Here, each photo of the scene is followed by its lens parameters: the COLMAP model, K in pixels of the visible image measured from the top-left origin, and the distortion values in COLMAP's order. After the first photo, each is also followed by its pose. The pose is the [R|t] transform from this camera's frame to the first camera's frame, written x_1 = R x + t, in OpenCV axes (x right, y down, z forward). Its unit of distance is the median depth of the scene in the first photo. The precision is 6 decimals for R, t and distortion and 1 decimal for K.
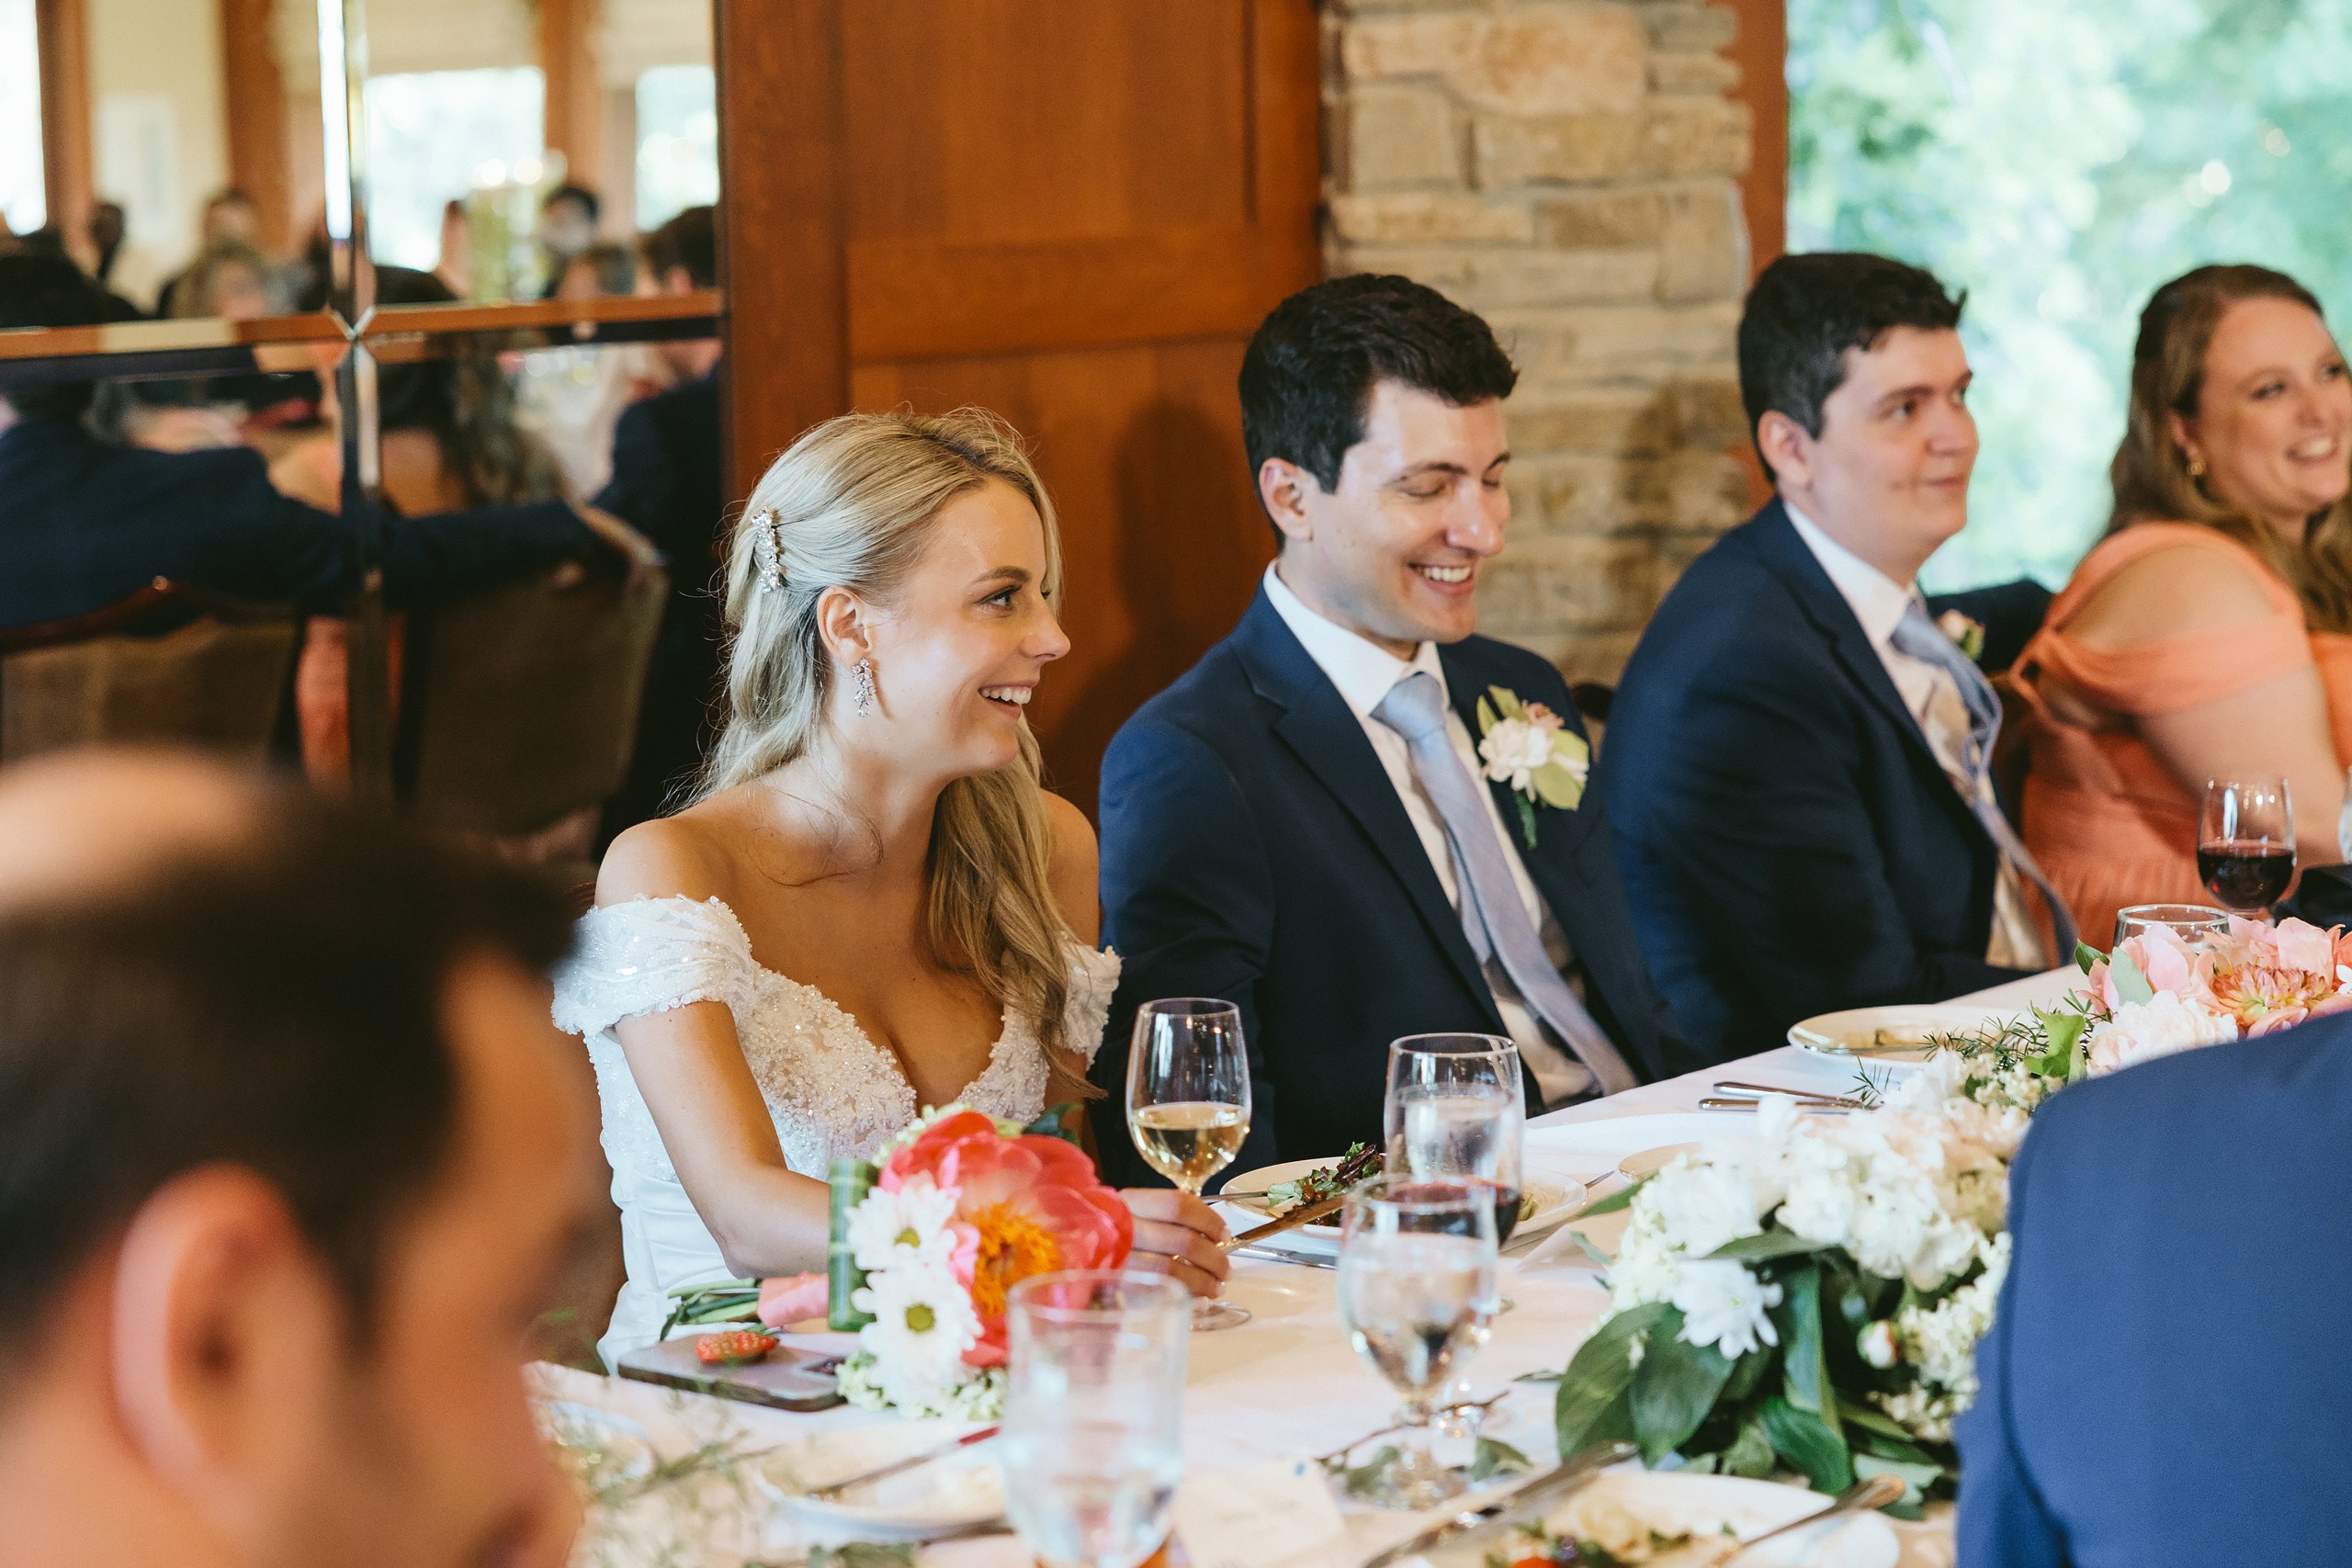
lens RADIAL K [[5132.0, 0, 1159.8], [0, 5132.0, 795.8], [0, 0, 1]] dist [0.090677, 0.000000]
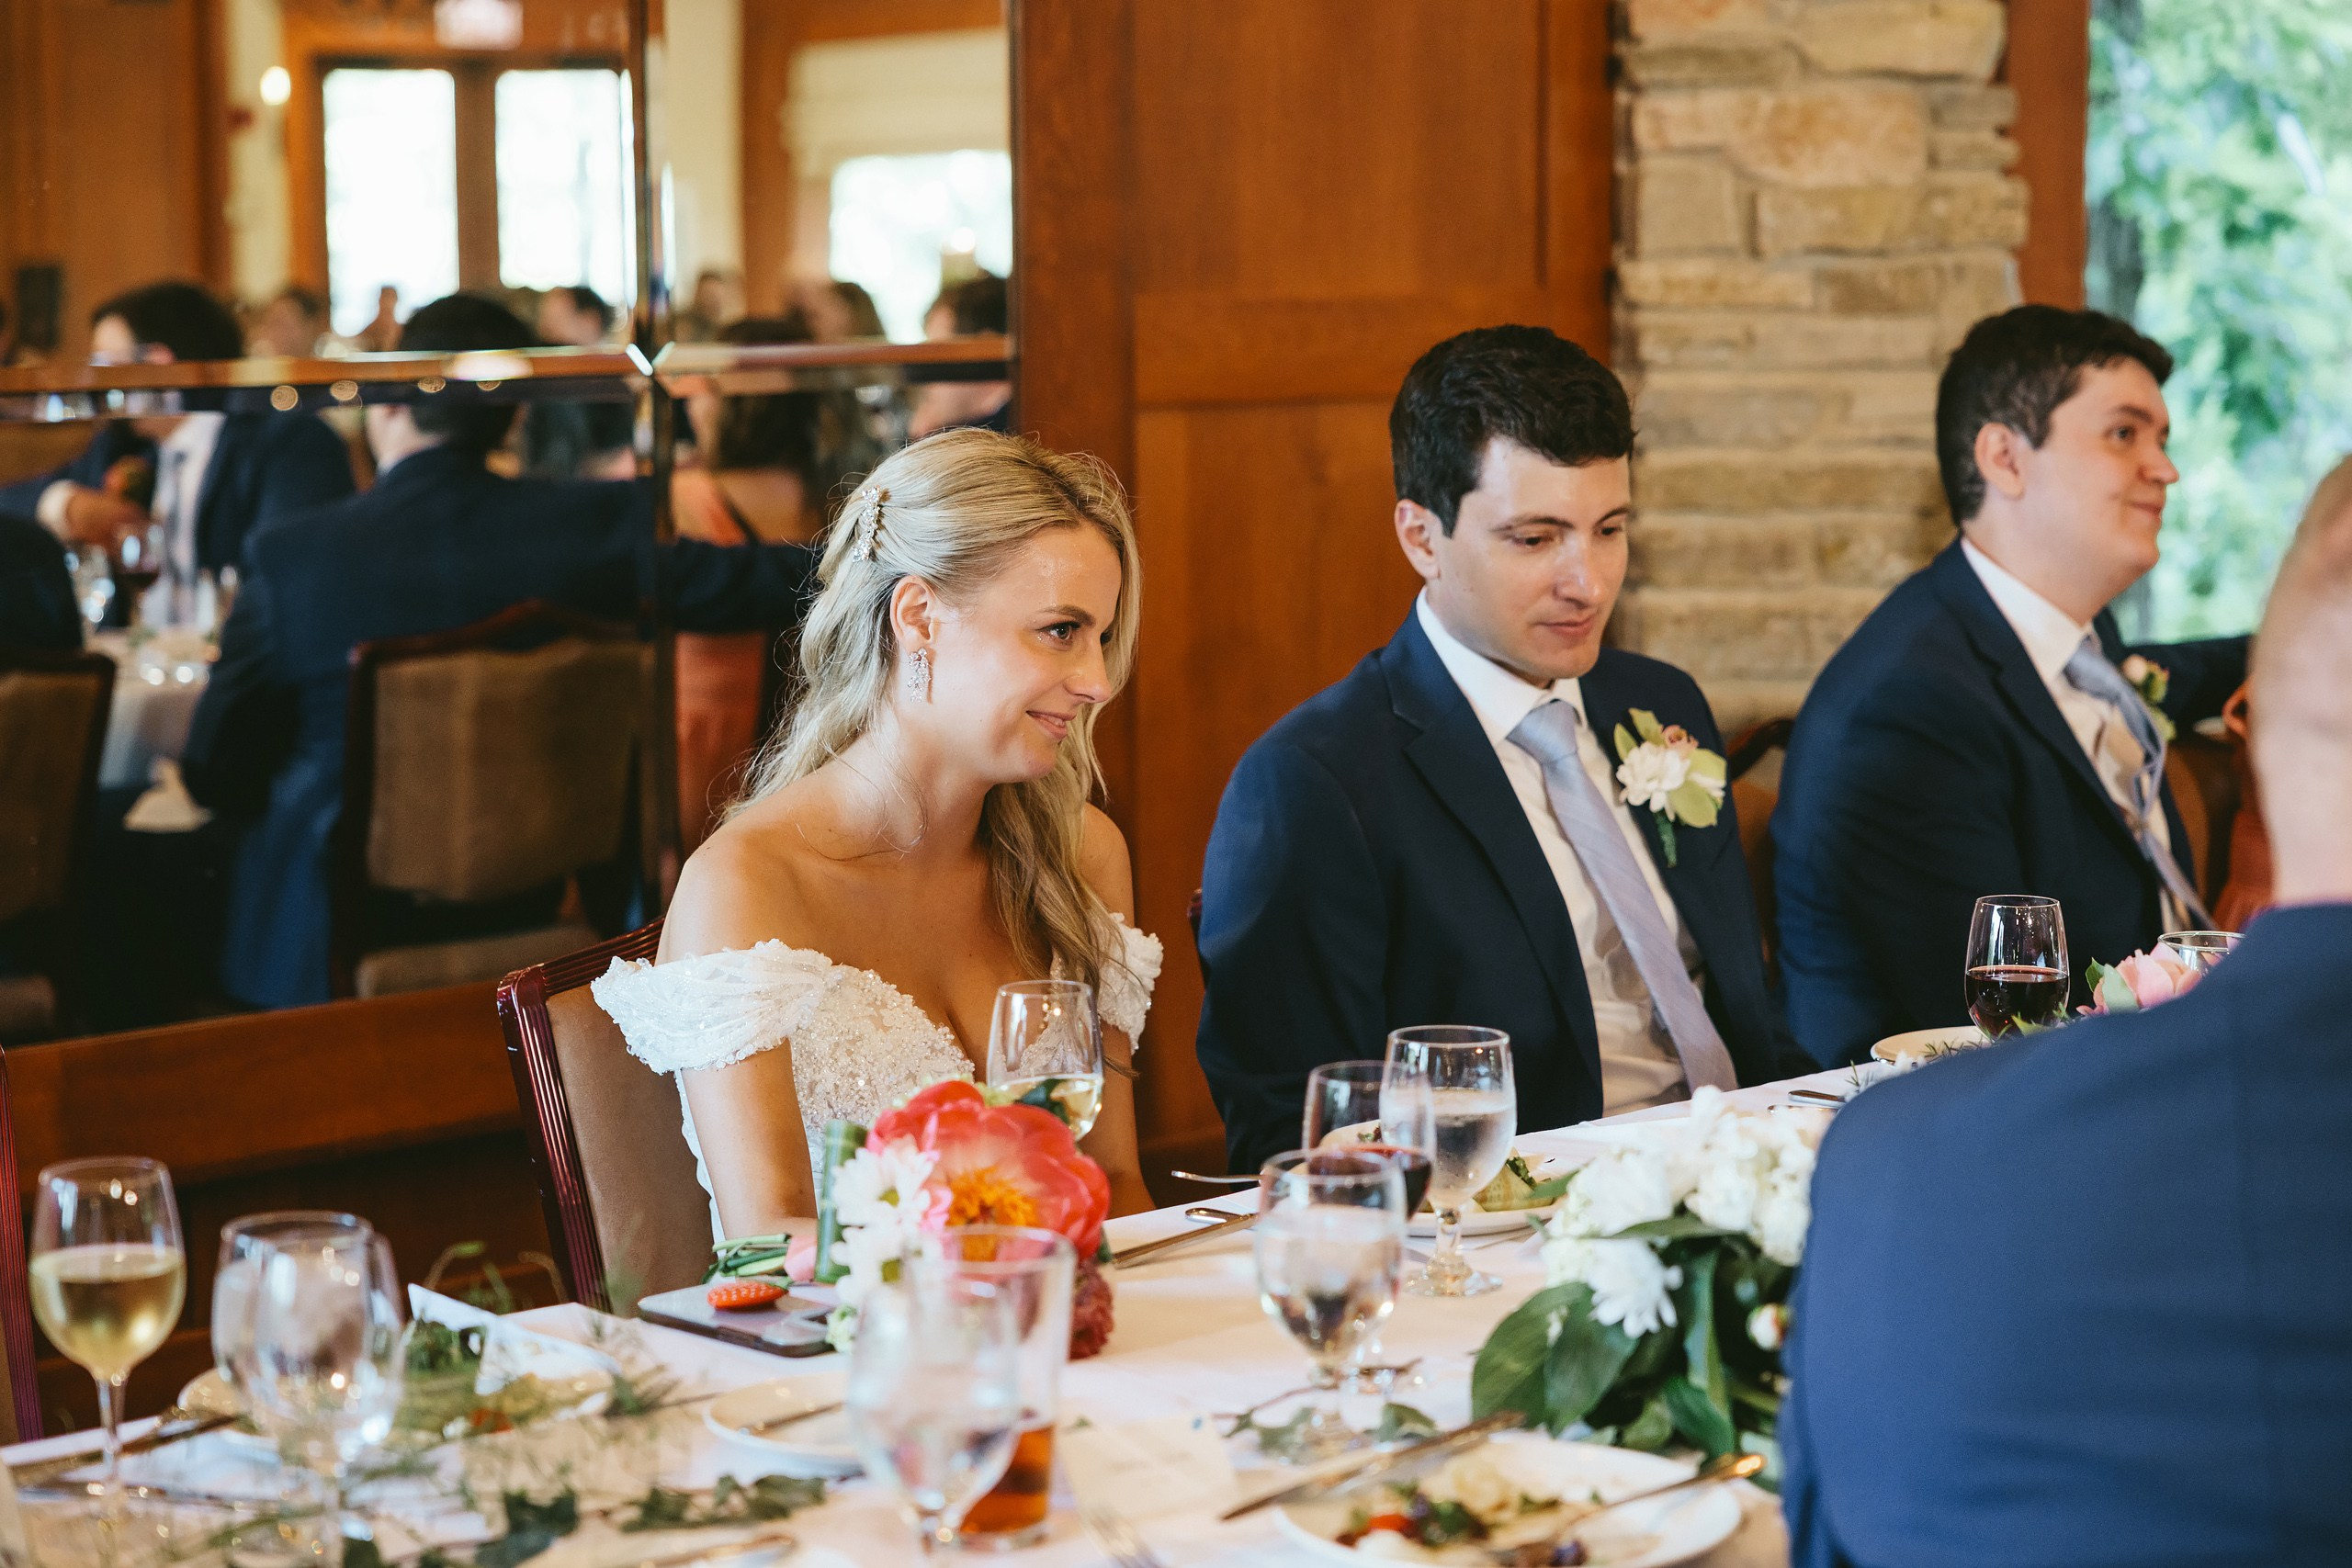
lens RADIAL K [[4808.0, 0, 1206.8], [0, 4808.0, 742.6], [0, 0, 1]] dist [0.099401, 0.000000]
pose [[0.994117, 0.025522, -0.105261, 0.059308], [-0.027800, 0.999409, -0.020236, 0.005217], [0.104683, 0.023043, 0.994239, 0.006801]]
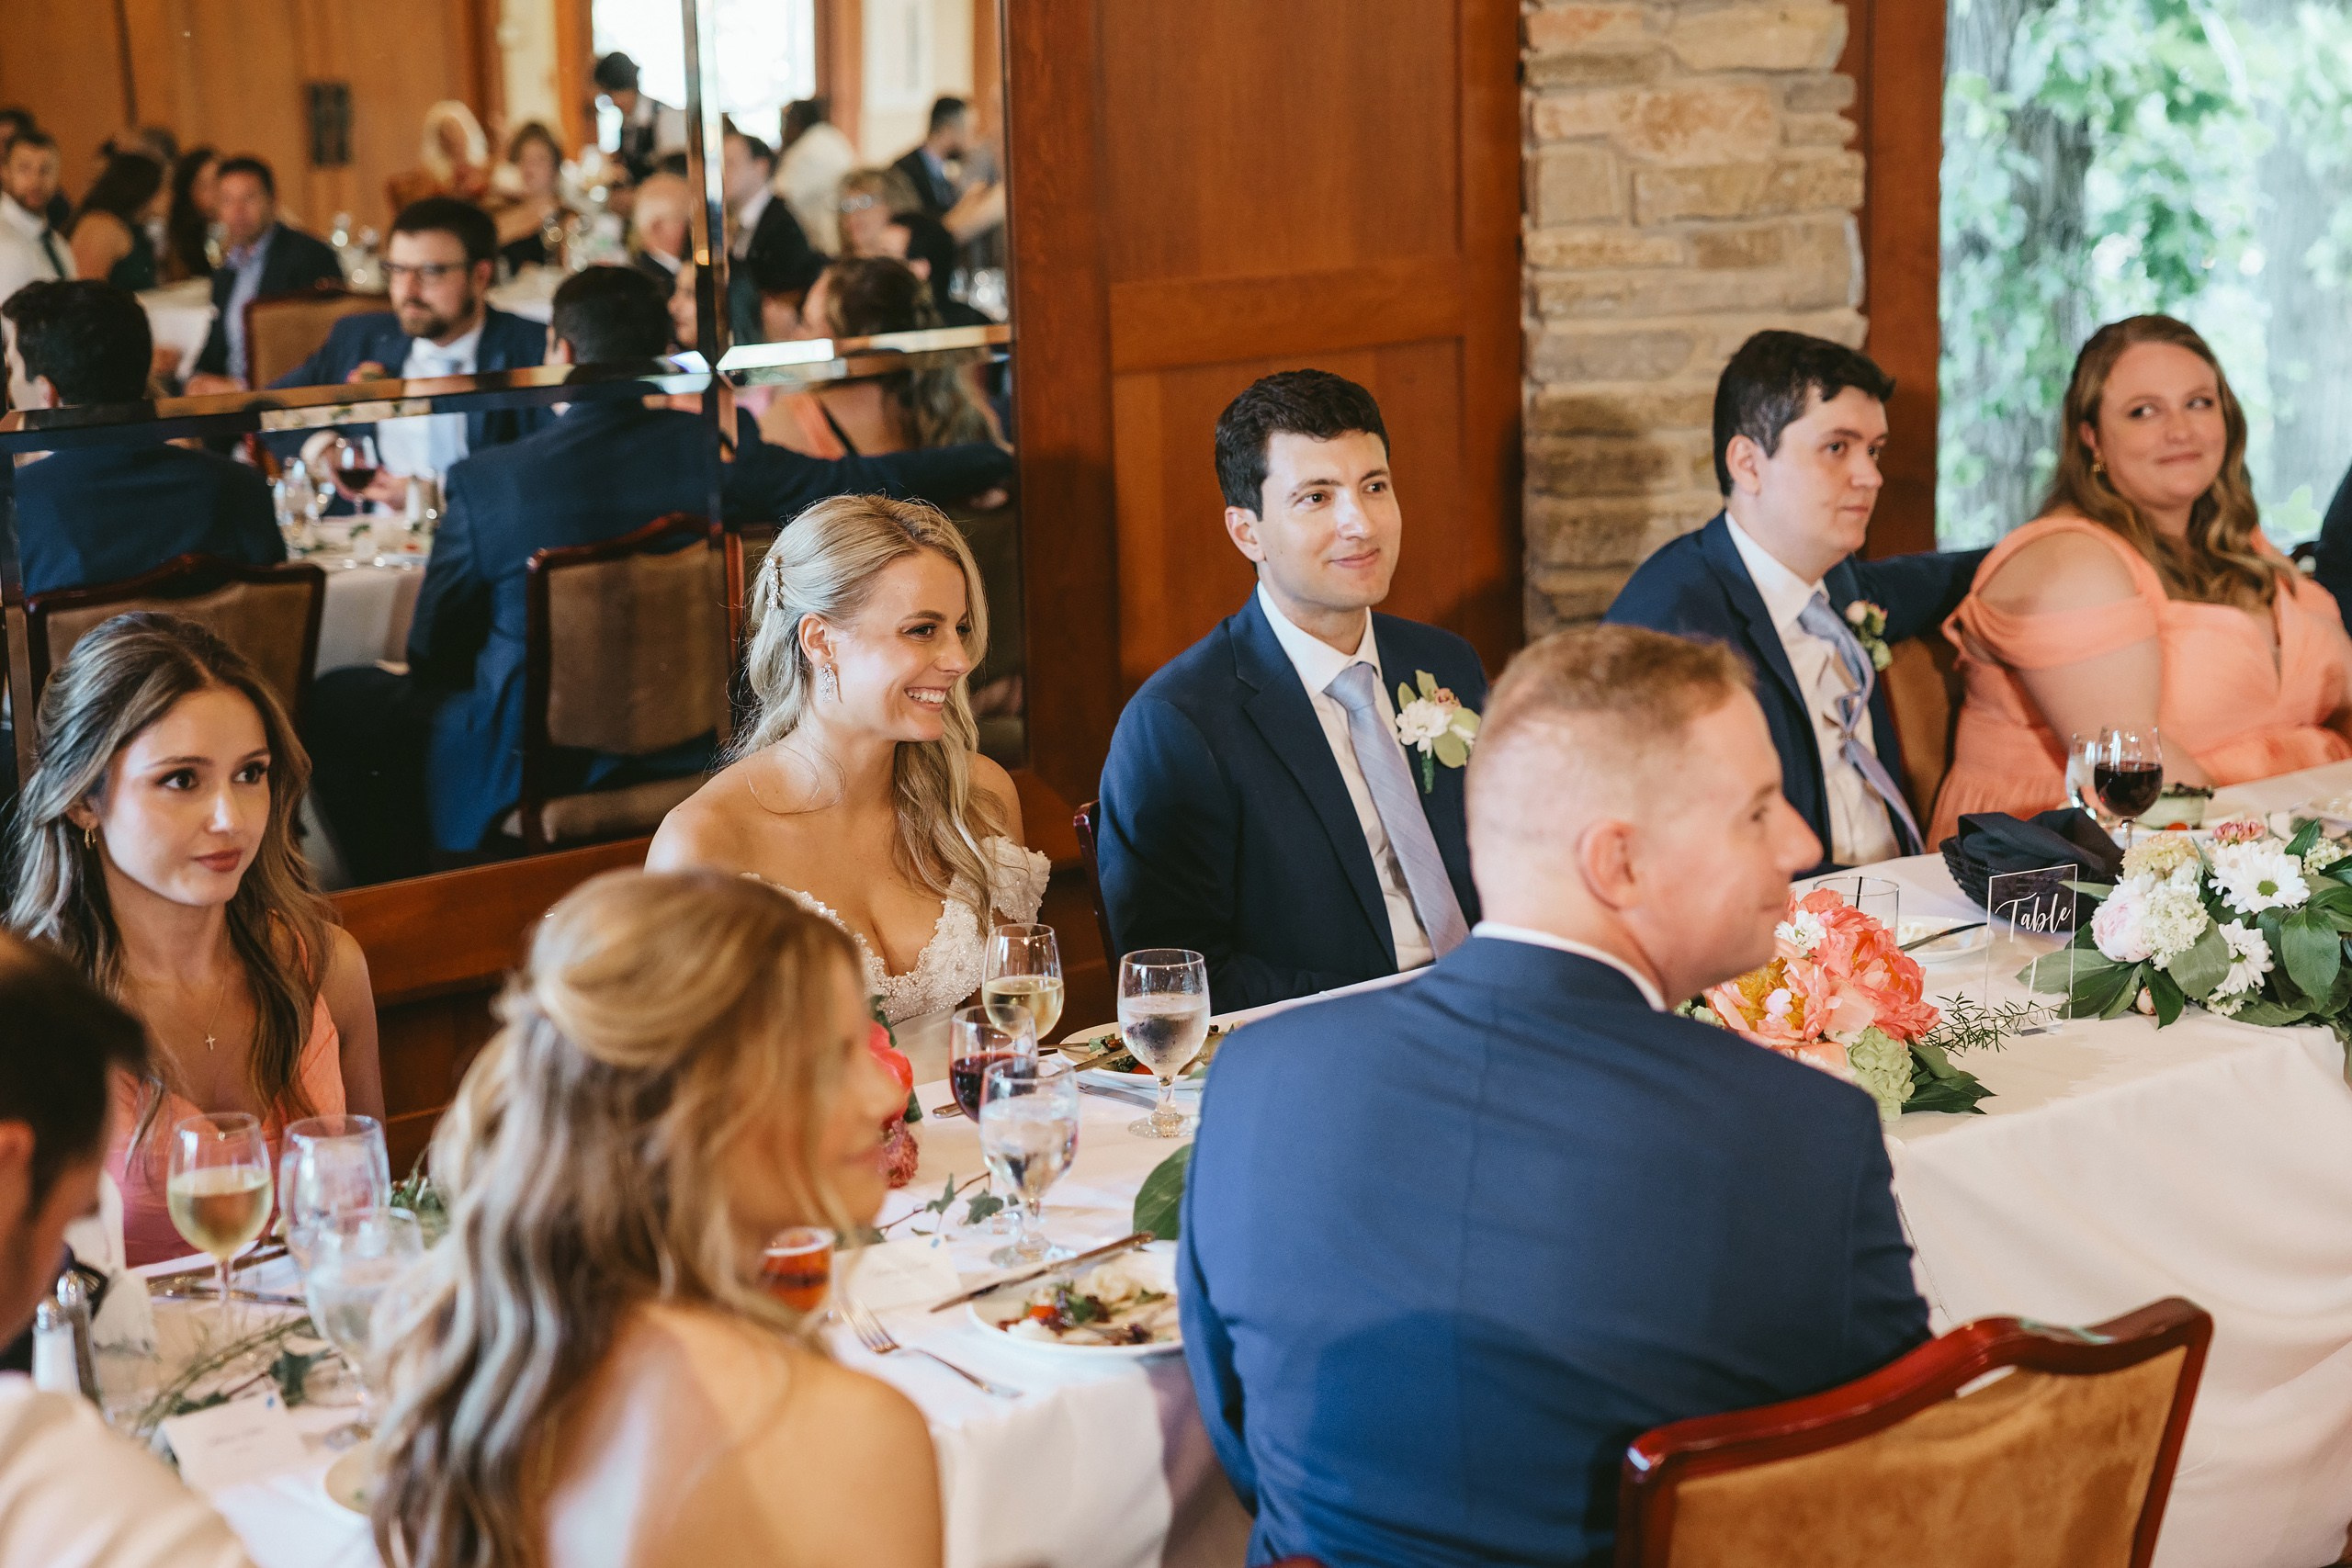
lens RADIAL K [[4553.4, 0, 1226.1], [0, 4553.4, 732.2], [0, 0, 1]] dist [0.331726, 0.000000]
pose [[0.986945, 0.021458, -0.159625, 0.156056], [-0.014486, 0.998895, 0.044708, -0.042601], [0.160408, -0.041812, 0.986165, -0.176146]]
